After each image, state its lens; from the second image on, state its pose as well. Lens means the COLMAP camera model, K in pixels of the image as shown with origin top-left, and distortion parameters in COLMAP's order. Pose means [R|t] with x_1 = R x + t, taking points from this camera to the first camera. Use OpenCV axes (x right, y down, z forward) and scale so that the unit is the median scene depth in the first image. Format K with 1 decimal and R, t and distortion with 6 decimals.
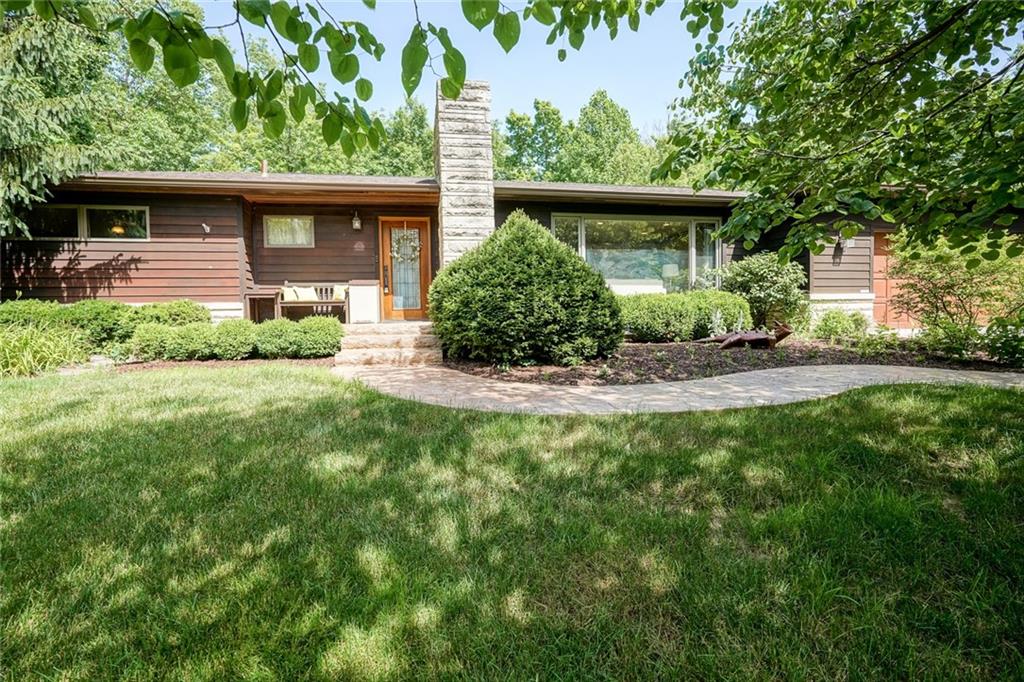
lens RADIAL K [[464.7, 0, 510.6], [0, 464.7, 340.0], [0, 0, 1]] dist [-0.005147, 0.003726]
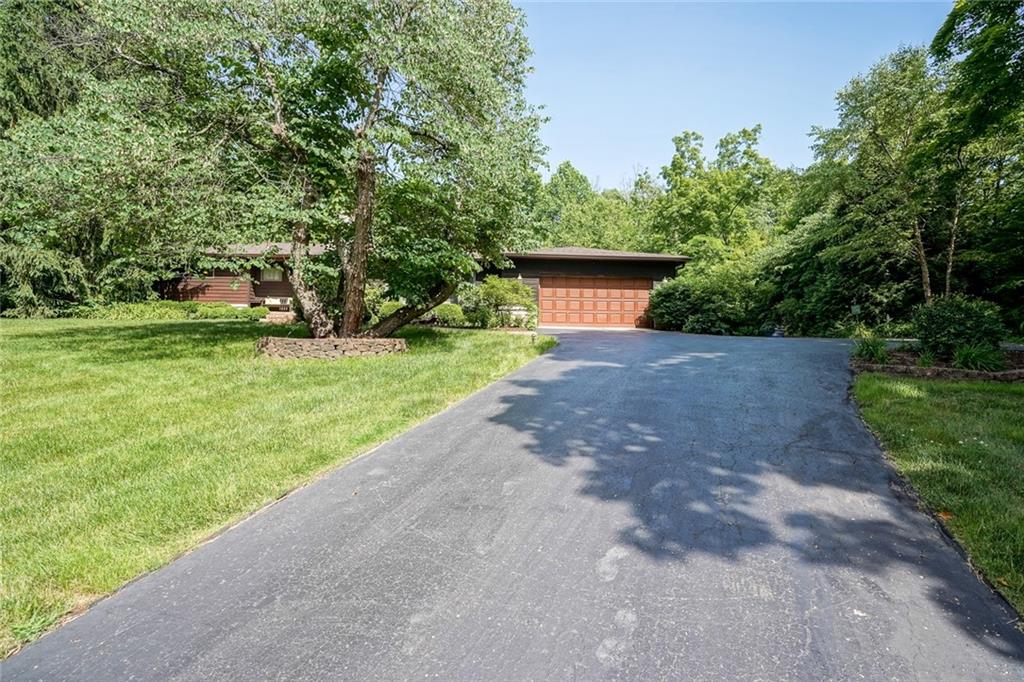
lens RADIAL K [[464.7, 0, 513.2], [0, 464.7, 346.6], [0, 0, 1]] dist [-0.005147, 0.003726]
pose [[0.986099, 0.033348, -0.162778, 1.156917], [-0.042217, 0.997789, -0.051332, 0.200293], [0.160707, 0.057491, 0.985326, -1.102179]]
